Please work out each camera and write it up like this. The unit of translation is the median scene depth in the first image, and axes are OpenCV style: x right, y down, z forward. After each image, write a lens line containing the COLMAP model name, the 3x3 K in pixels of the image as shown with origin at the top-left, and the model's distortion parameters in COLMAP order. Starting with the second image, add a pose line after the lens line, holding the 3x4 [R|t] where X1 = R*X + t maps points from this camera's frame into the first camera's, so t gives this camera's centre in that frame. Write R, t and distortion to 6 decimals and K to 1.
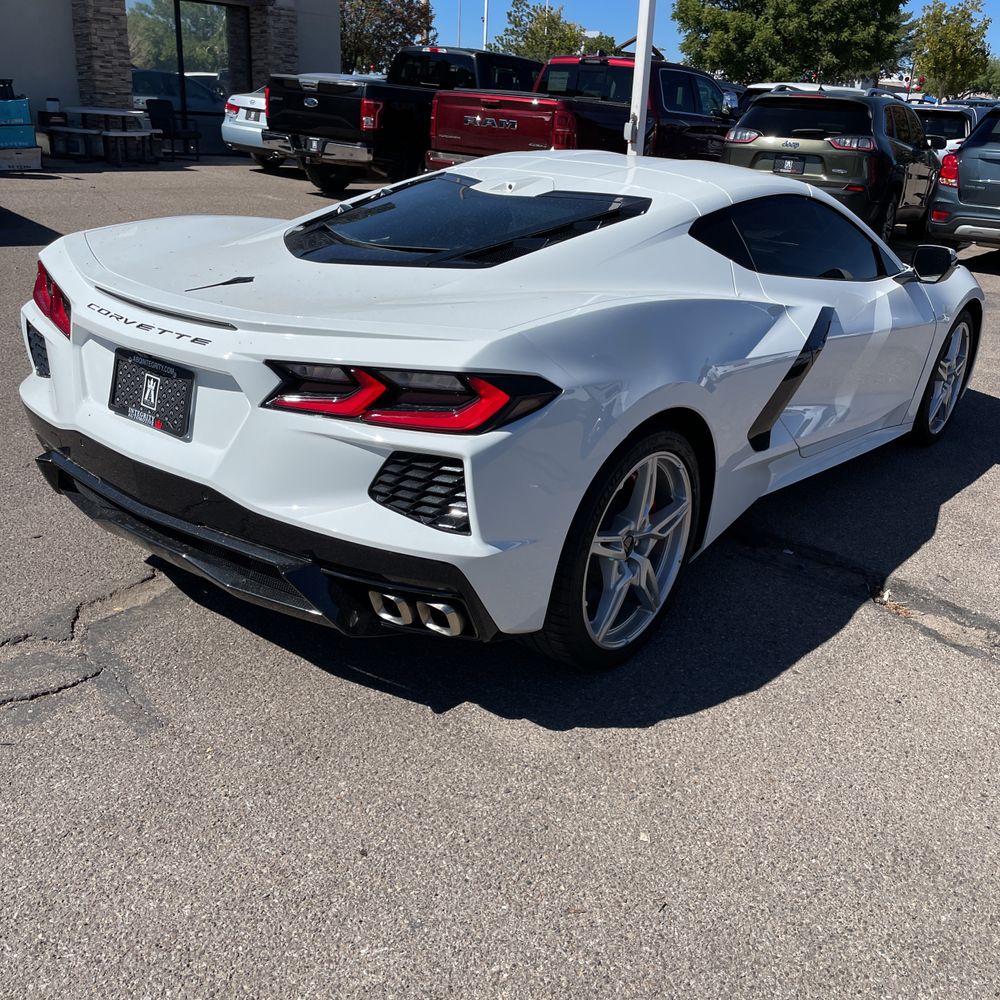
lens RADIAL K [[1016.4, 0, 504.2], [0, 1016.4, 497.8], [0, 0, 1]] dist [0.089921, -0.124089]
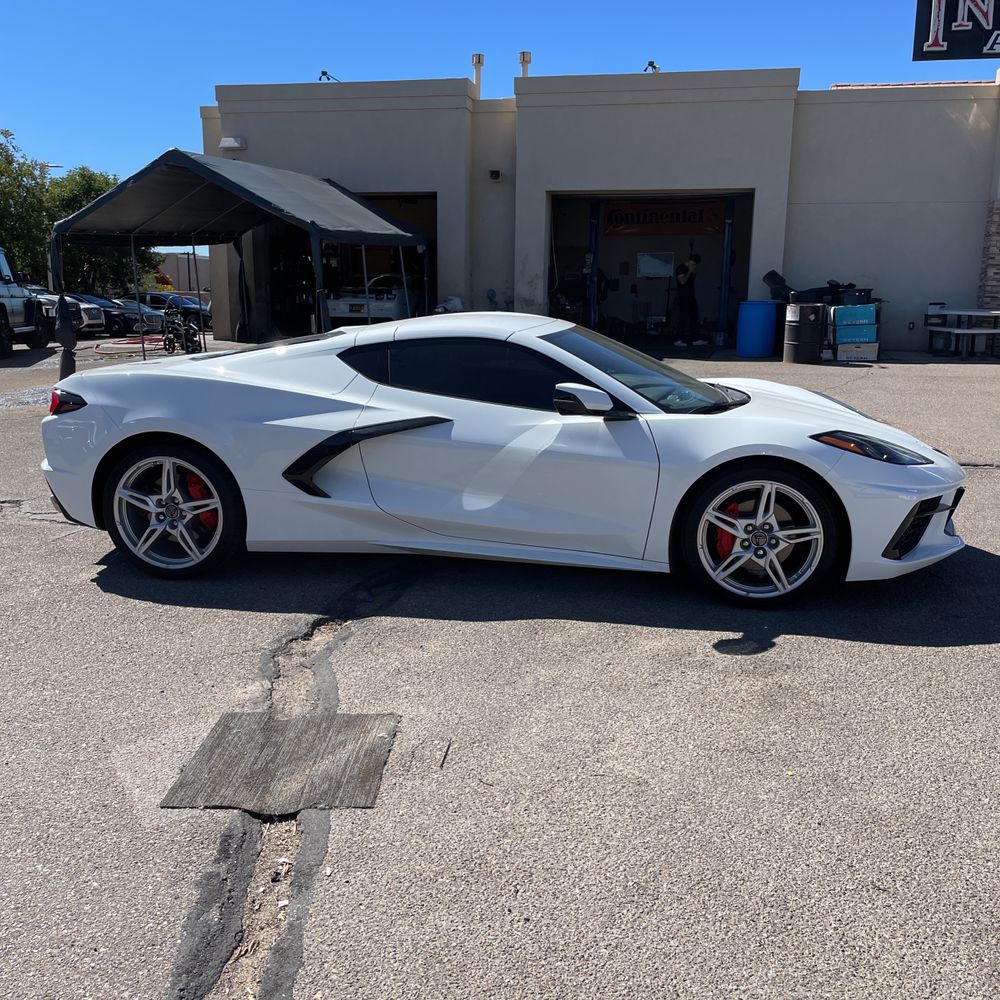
lens RADIAL K [[1016.4, 0, 504.2], [0, 1016.4, 497.8], [0, 0, 1]] dist [0.089921, -0.124089]
pose [[0.470292, 0.130631, -0.872789, 1.440883], [-0.297089, 0.954695, -0.017193, -0.085825], [0.831002, 0.267382, 0.487794, 0.440402]]
